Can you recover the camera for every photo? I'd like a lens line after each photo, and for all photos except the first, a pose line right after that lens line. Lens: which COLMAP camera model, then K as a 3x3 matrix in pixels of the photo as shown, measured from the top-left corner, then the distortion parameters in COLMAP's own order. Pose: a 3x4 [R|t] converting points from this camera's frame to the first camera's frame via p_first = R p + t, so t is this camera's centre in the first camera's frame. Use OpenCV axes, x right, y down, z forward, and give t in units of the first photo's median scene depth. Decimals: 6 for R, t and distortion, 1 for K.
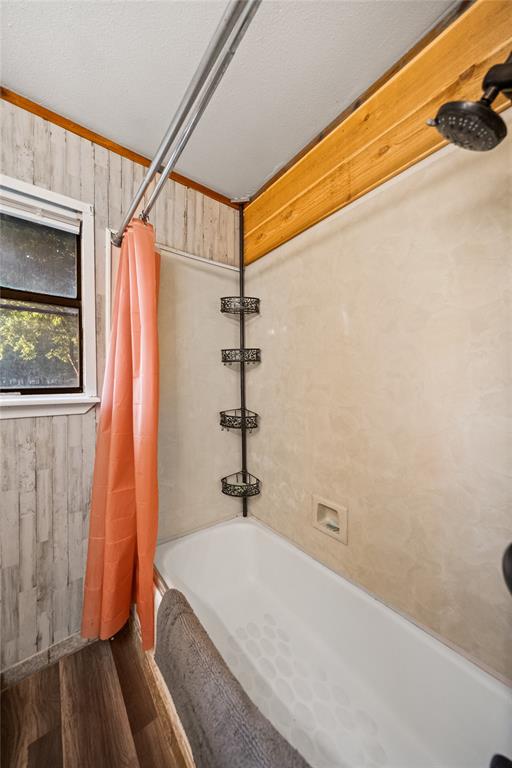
lens RADIAL K [[264.3, 0, 256.3], [0, 264.3, 384.4], [0, 0, 1]] dist [-0.005546, 0.000197]
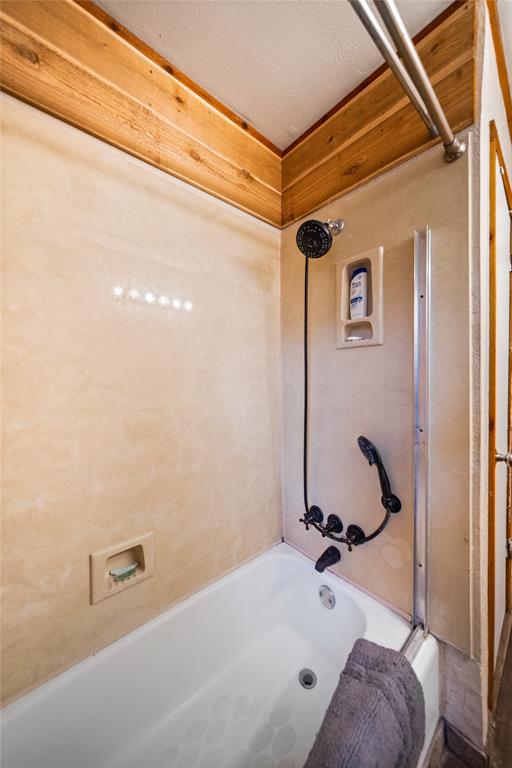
lens RADIAL K [[264.3, 0, 256.0], [0, 264.3, 378.6], [0, 0, 1]] dist [-0.005546, 0.000197]
pose [[-0.046141, -0.001685, 0.998934, -0.499537], [0.011589, 0.999930, 0.002221, -0.005403], [-0.998868, 0.011679, -0.046118, 0.715889]]
